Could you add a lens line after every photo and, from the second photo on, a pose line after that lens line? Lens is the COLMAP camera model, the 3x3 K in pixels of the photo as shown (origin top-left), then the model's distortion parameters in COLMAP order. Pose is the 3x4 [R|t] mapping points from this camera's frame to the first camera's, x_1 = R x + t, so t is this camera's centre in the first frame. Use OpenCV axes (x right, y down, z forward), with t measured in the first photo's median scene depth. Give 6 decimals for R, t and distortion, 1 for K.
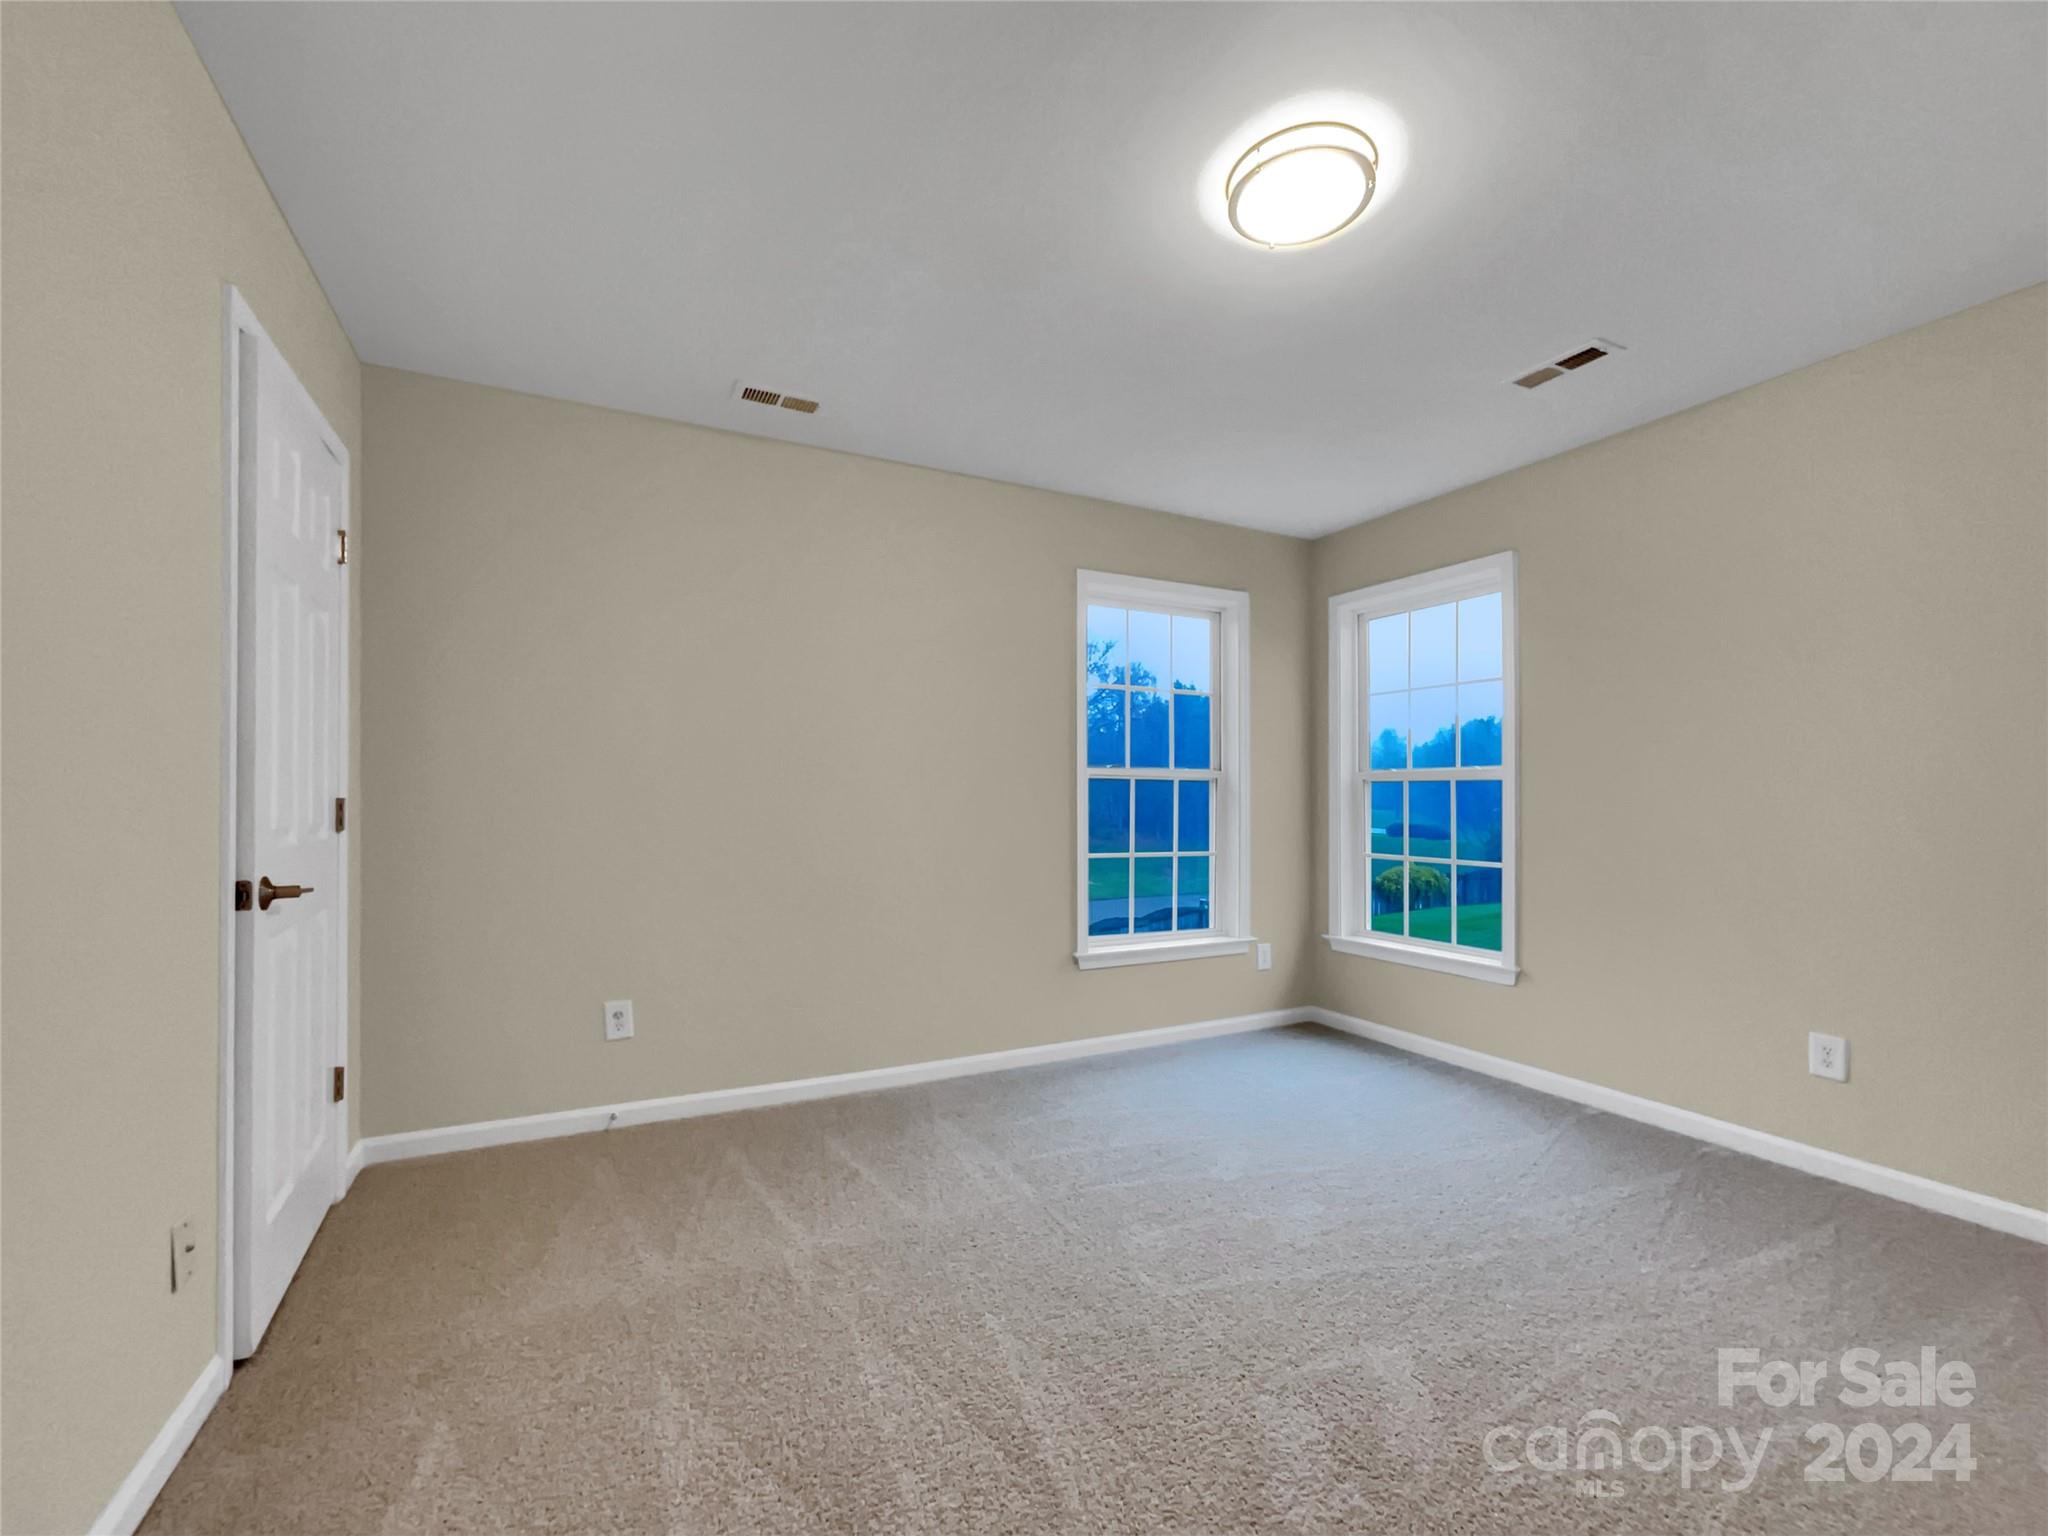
lens RADIAL K [[845.2, 0, 1016.3], [0, 845.2, 769.6], [0, 0, 1]] dist [0.001312, 0.000189]
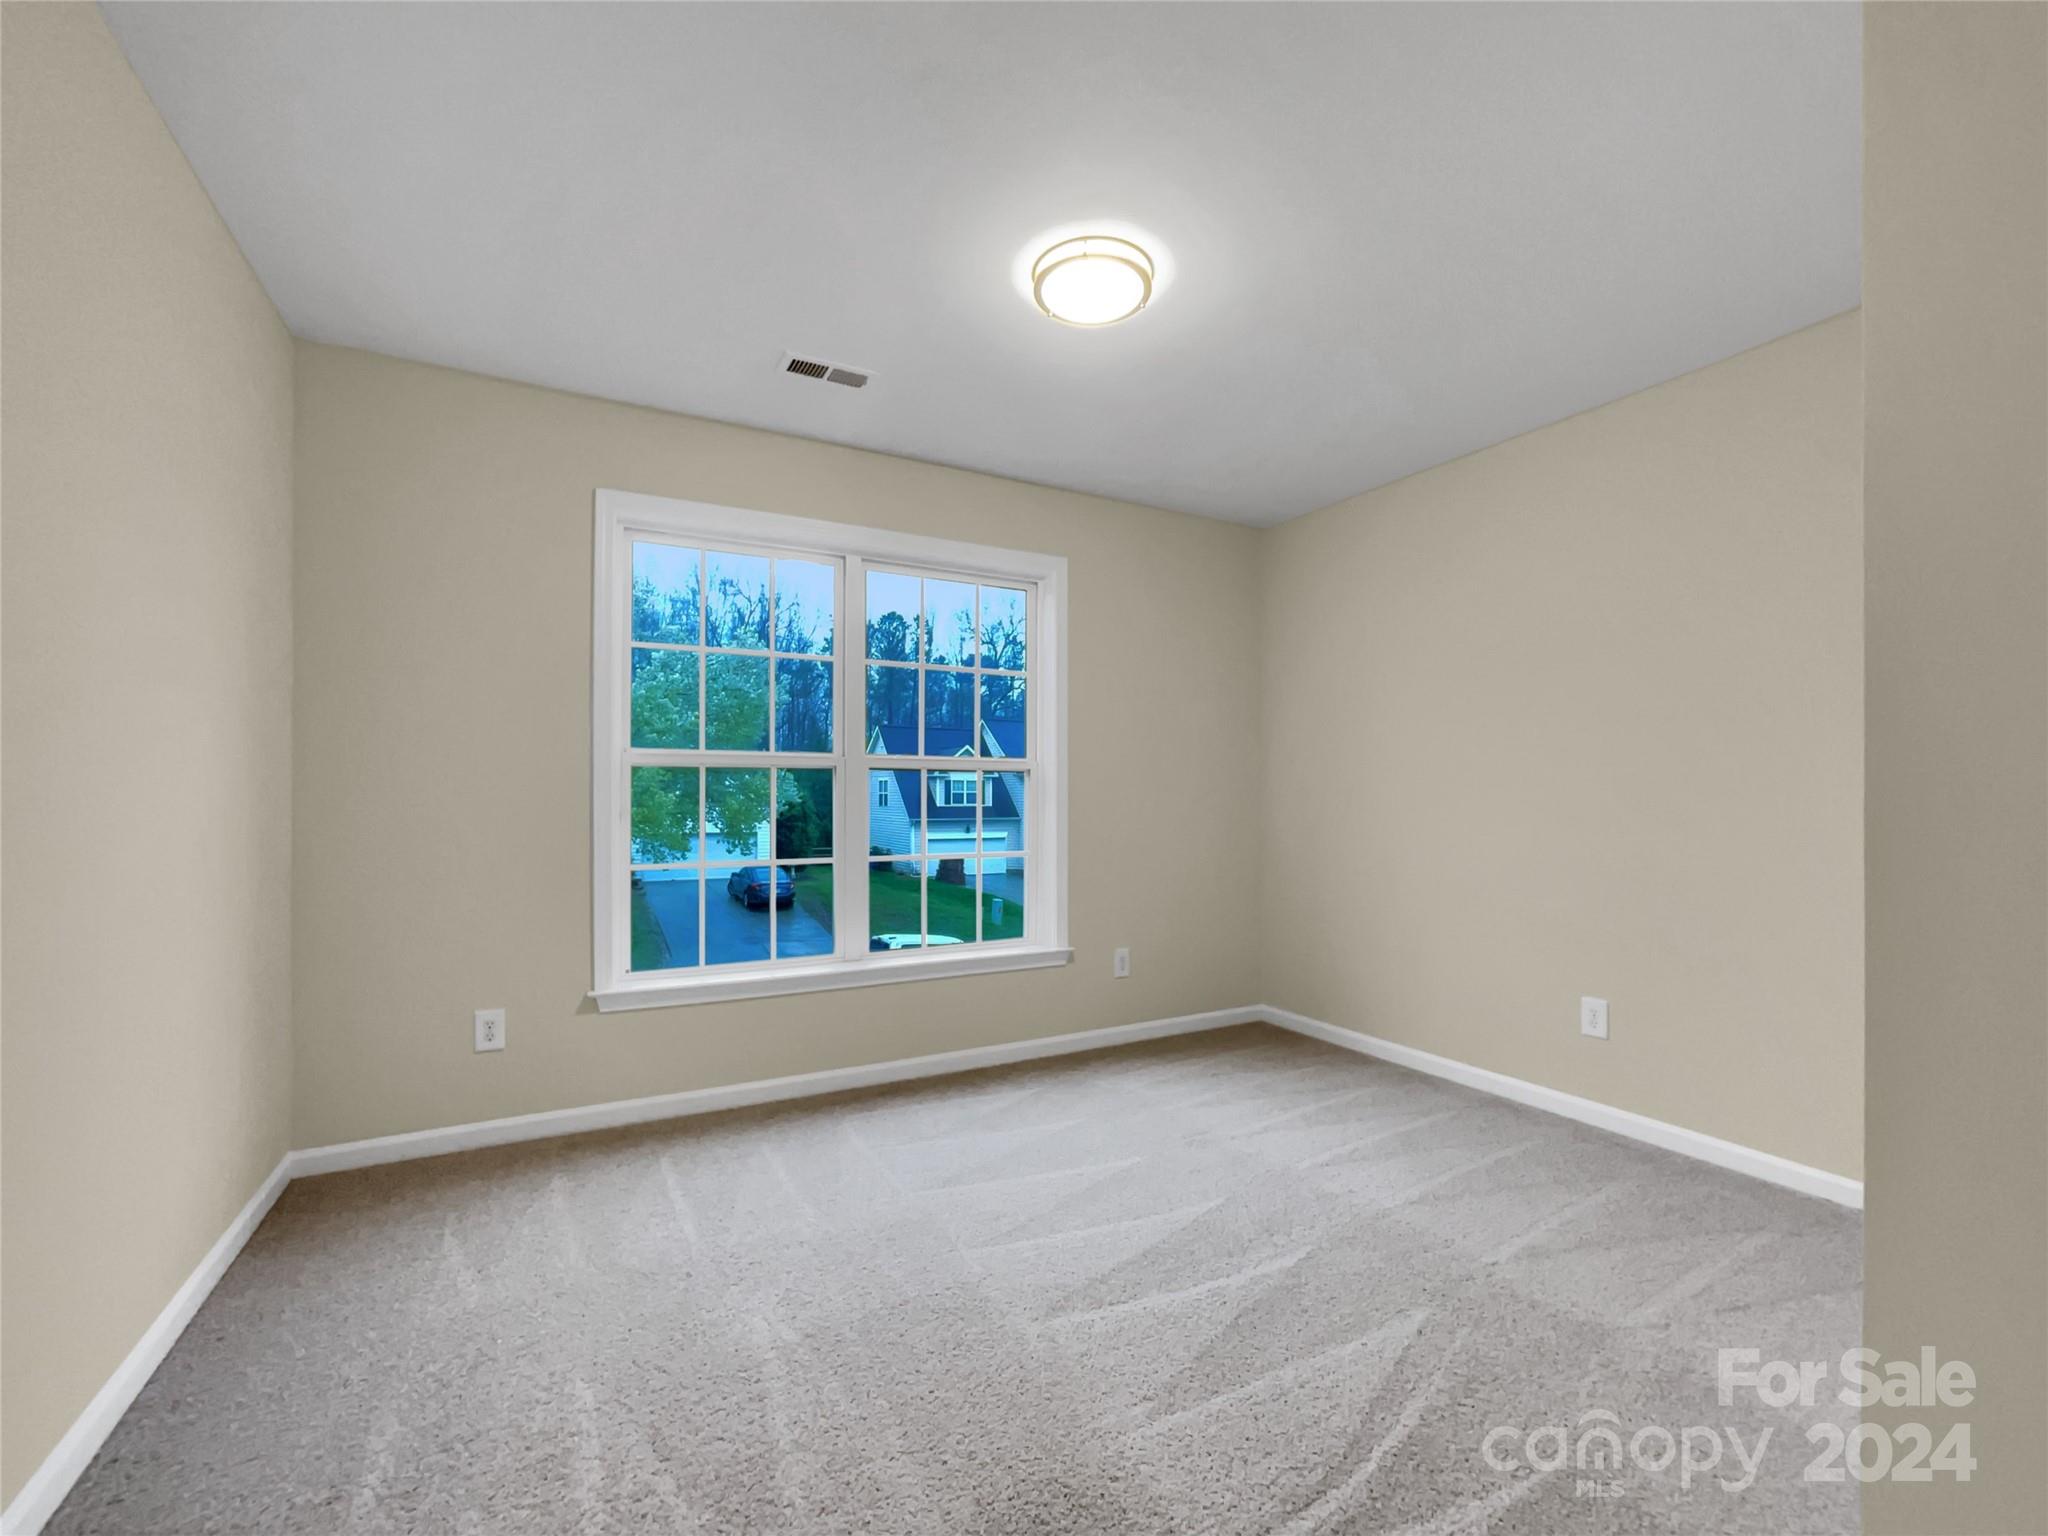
lens RADIAL K [[845.2, 0, 1030.0], [0, 845.2, 771.2], [0, 0, 1]] dist [0.001312, 0.000189]
pose [[0.999983, -0.004447, 0.003773, 0.228254], [0.004410, 0.999943, 0.009731, 0.004907], [-0.003817, -0.009714, 0.999946, 0.113800]]
